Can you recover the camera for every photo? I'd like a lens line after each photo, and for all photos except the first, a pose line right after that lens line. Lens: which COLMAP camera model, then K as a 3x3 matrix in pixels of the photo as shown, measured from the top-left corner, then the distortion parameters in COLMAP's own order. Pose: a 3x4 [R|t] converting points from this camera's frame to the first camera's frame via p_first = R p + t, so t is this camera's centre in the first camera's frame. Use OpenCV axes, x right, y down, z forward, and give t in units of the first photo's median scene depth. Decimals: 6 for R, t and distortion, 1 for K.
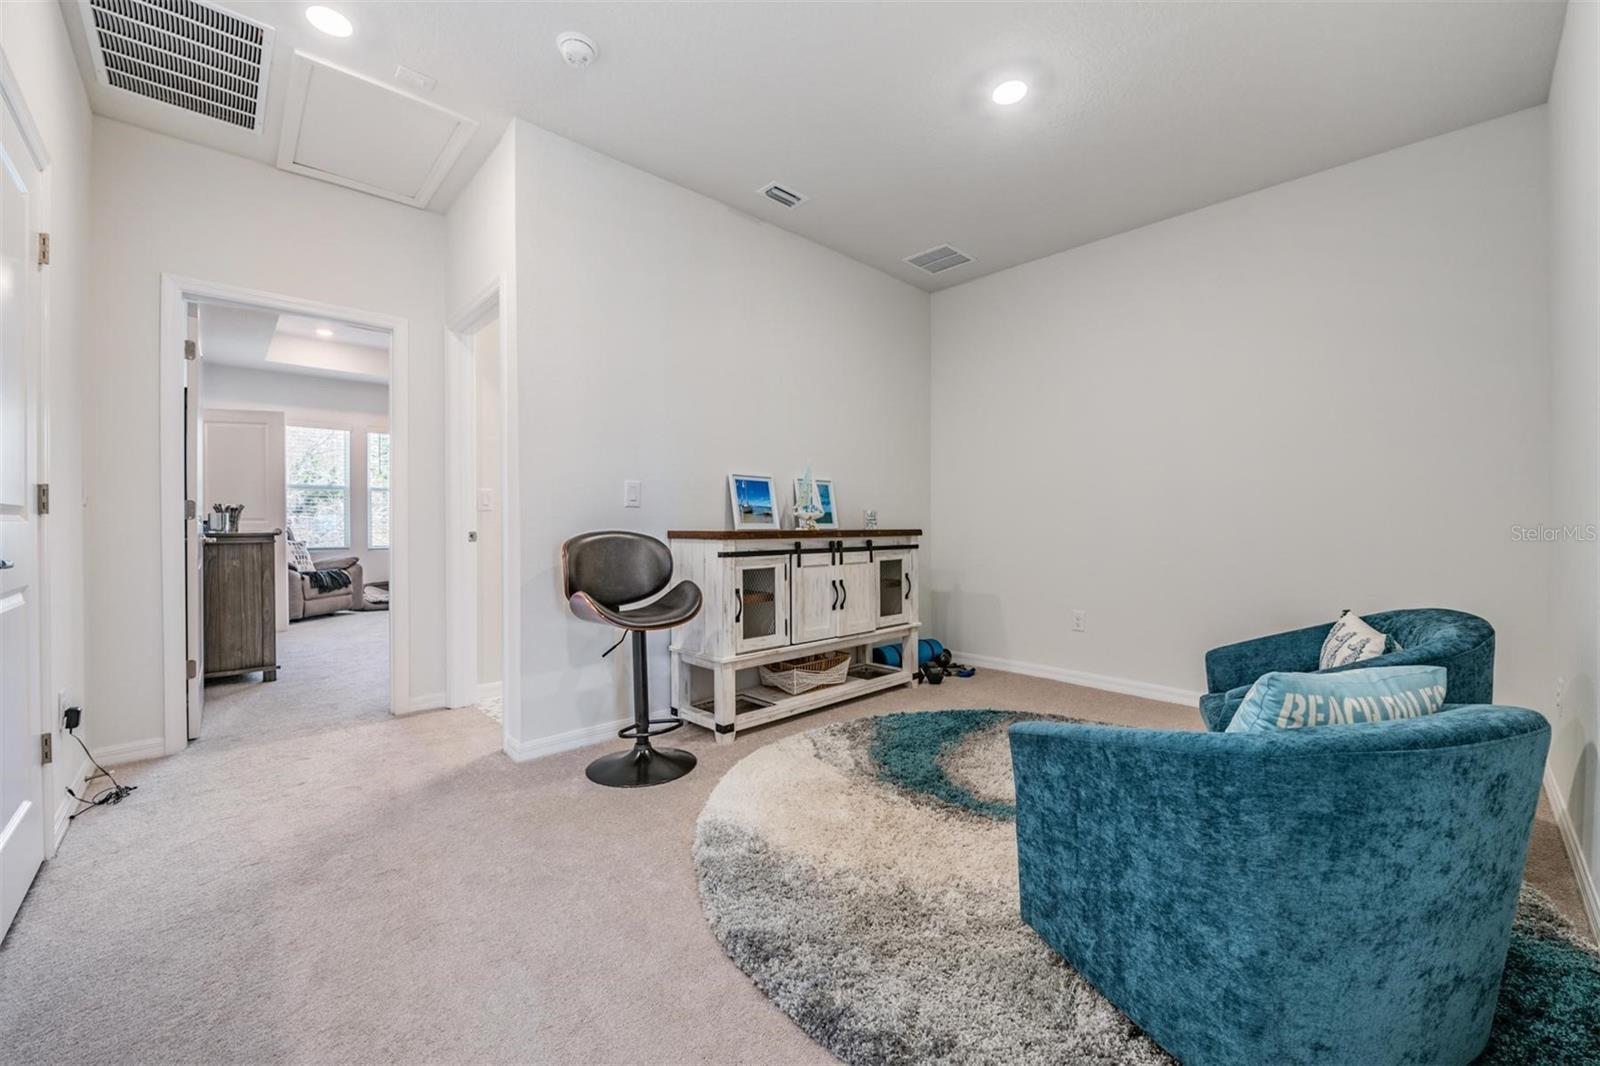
lens RADIAL K [[629.5, 0, 800.0], [0, 629.5, 533.0], [0, 0, 1]] dist [-0.012413, -0.000390]
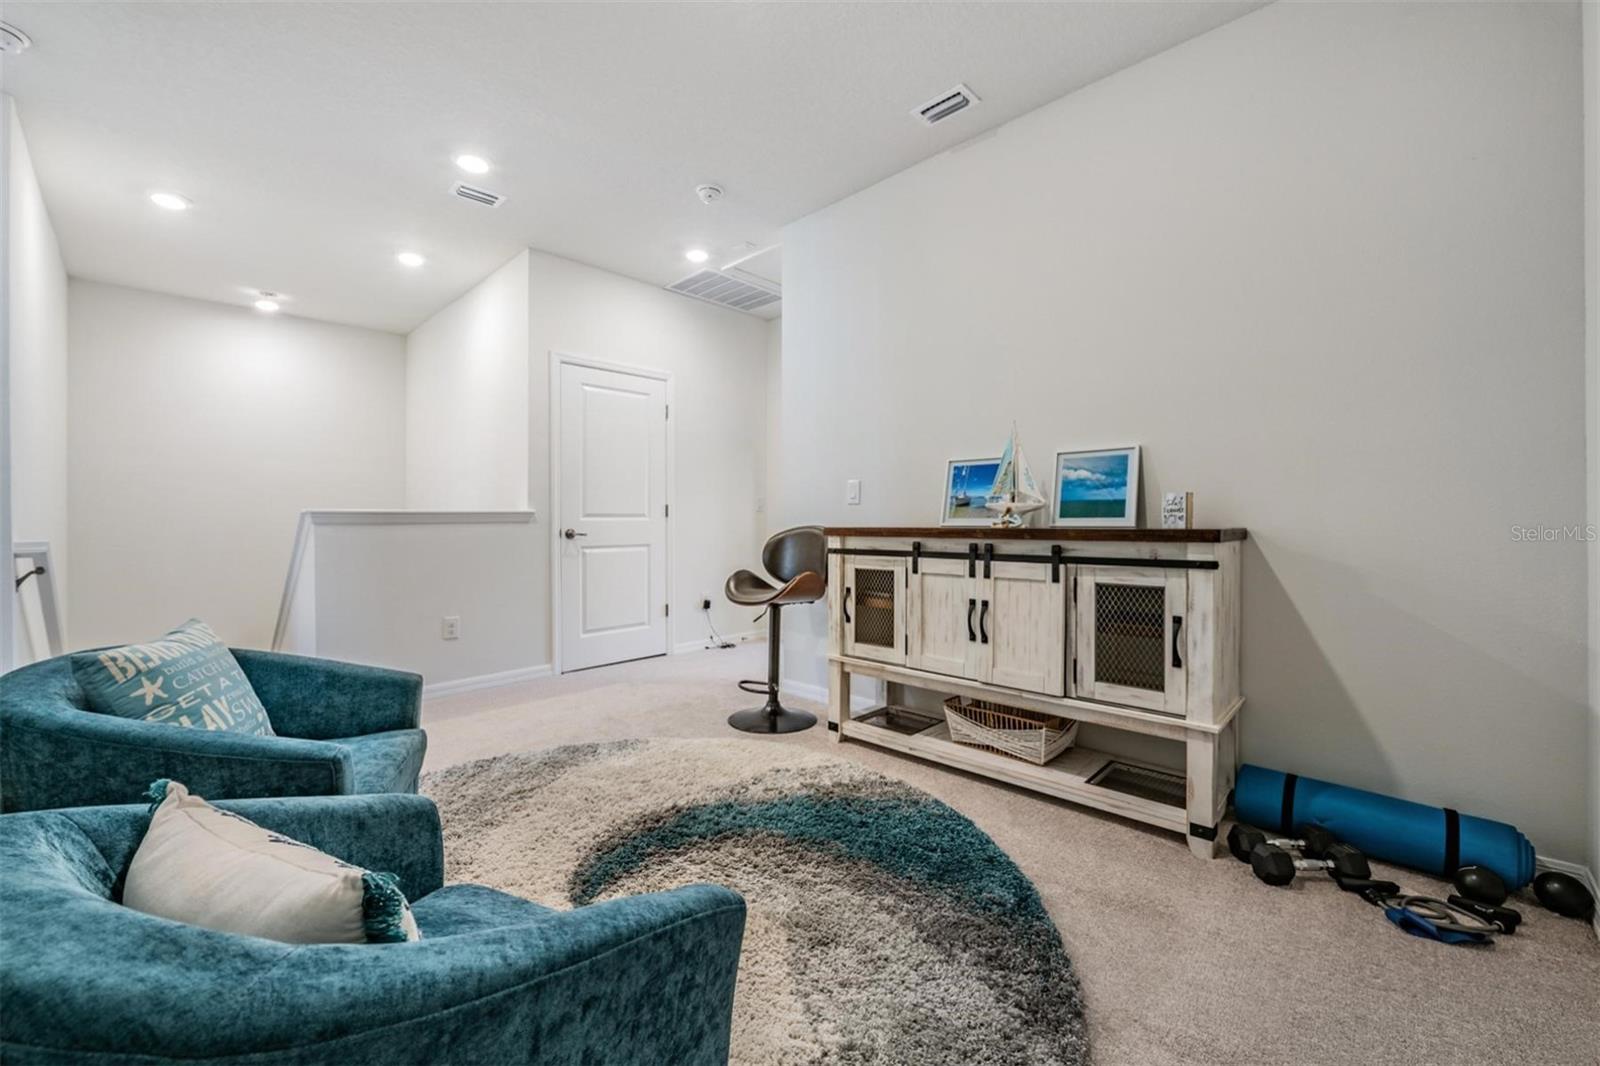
lens RADIAL K [[645.2, 0, 797.5], [0, 645.2, 522.8], [0, 0, 1]] dist [-0.015941, -0.000722]
pose [[0.041186, 0.005541, -0.999136, 0.765683], [-0.008465, 0.999951, 0.005197, -0.012584], [0.999116, 0.008244, 0.041231, 0.769751]]
